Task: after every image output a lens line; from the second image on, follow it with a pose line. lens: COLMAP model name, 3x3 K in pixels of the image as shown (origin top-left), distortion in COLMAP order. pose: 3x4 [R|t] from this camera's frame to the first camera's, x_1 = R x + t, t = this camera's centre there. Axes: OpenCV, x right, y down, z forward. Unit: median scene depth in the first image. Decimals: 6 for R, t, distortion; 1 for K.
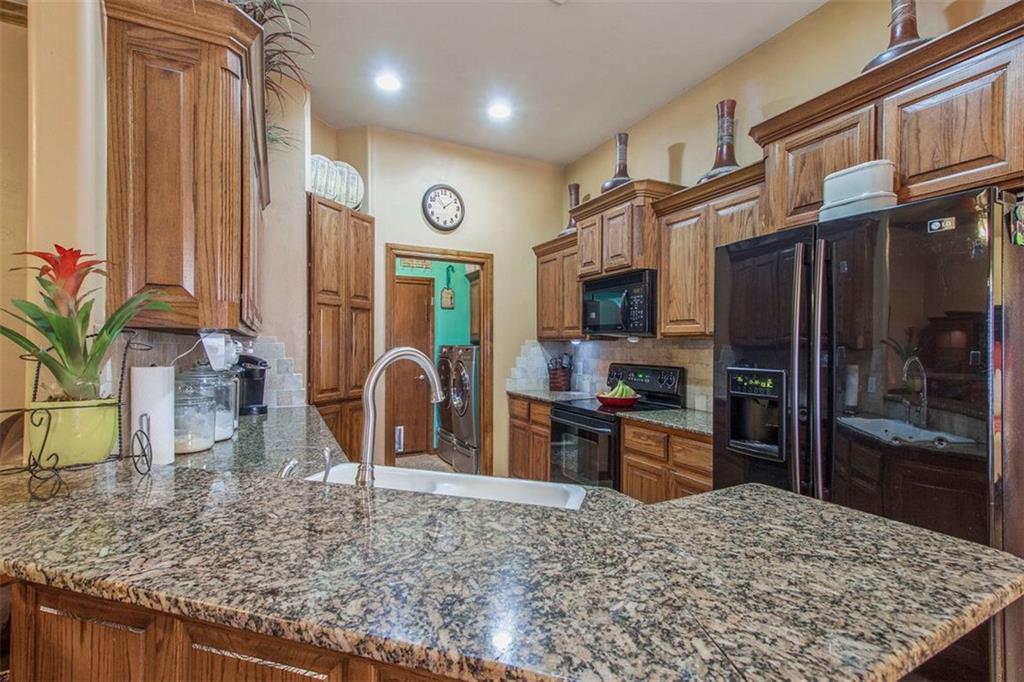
lens RADIAL K [[495.4, 0, 527.5], [0, 495.4, 343.3], [0, 0, 1]] dist [0.019406, -0.007666]
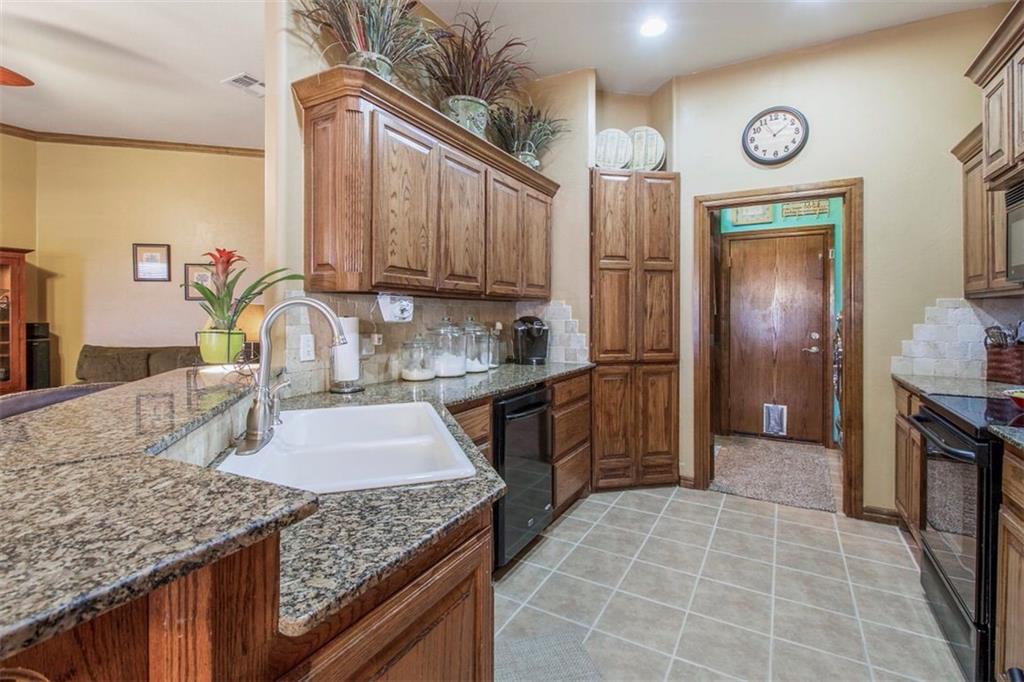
lens RADIAL K [[469.4, 0, 473.8], [0, 469.4, 312.9], [0, 0, 1]] dist [0.018665, -0.003681]
pose [[0.517798, -0.005556, -0.855485, 0.271581], [0.005332, 0.999980, -0.003267, 0.014461], [0.855486, -0.002869, 0.517818, 0.220654]]
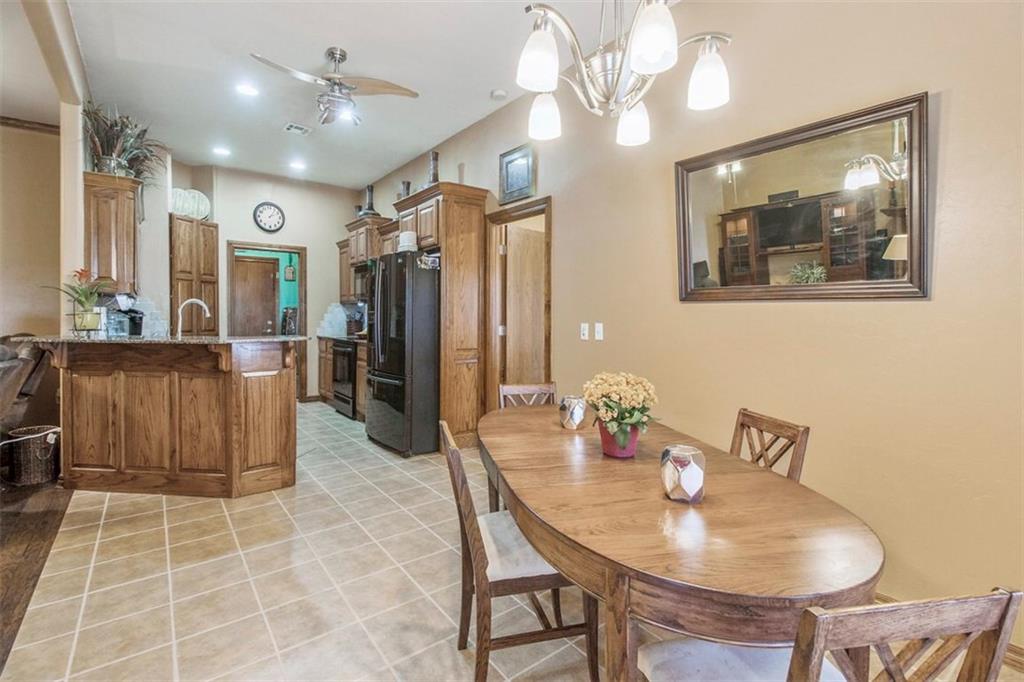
lens RADIAL K [[495.4, 0, 523.3], [0, 495.4, 321.6], [0, 0, 1]] dist [0.019406, -0.007666]
pose [[0.984414, -0.000065, 0.175866, 0.395836], [-0.003348, 0.999812, 0.019106, 0.025184], [-0.175834, -0.019397, 0.984229, -0.793074]]
